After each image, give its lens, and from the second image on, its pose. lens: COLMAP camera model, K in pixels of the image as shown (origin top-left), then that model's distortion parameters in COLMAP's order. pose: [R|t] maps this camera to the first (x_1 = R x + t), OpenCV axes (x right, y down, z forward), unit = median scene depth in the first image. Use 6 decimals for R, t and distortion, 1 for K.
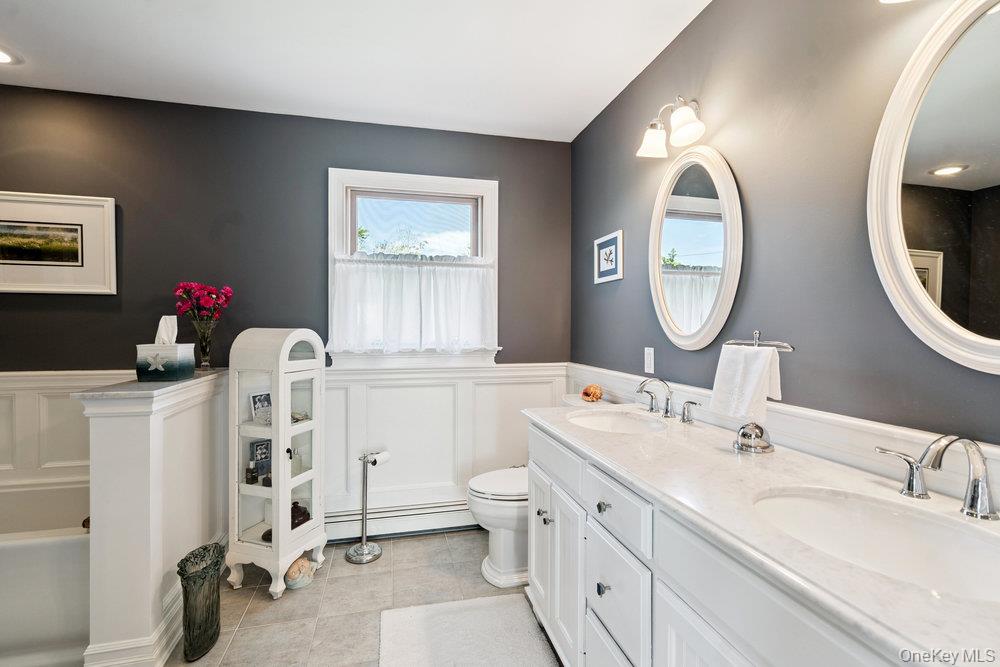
lens RADIAL K [[459.8, 0, 498.9], [0, 459.8, 333.3], [0, 0, 1]] dist [-0.000983, 0.000878]
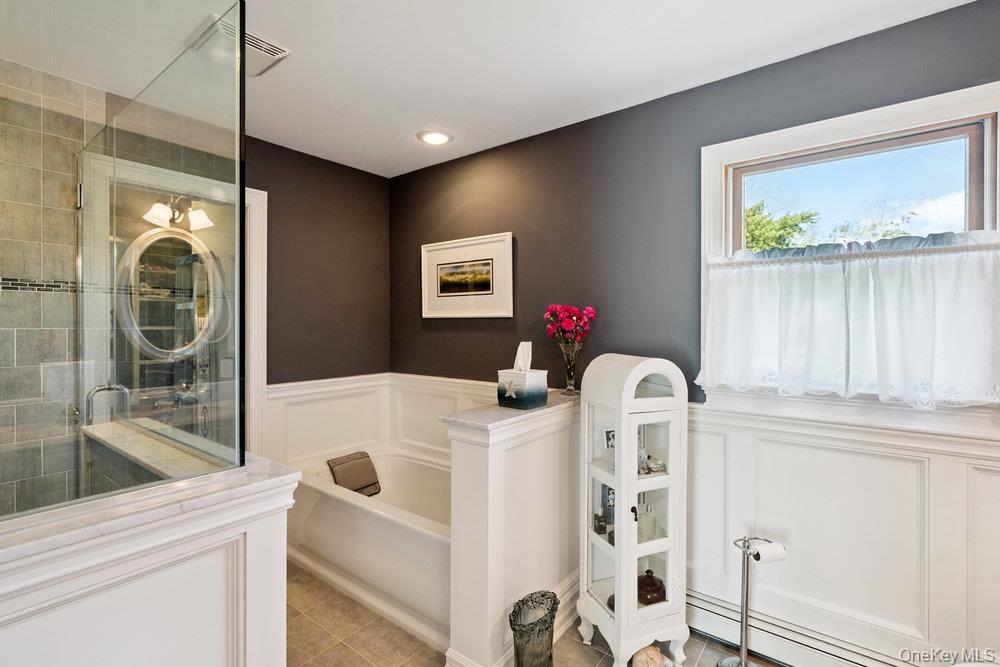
lens RADIAL K [[459.8, 0, 499.9], [0, 459.8, 326.6], [0, 0, 1]] dist [-0.000983, 0.000878]
pose [[0.627701, 0.001070, -0.778454, 0.022534], [-0.011146, 0.999909, -0.007613, -0.053815], [0.778375, 0.013456, 0.627656, 0.279468]]
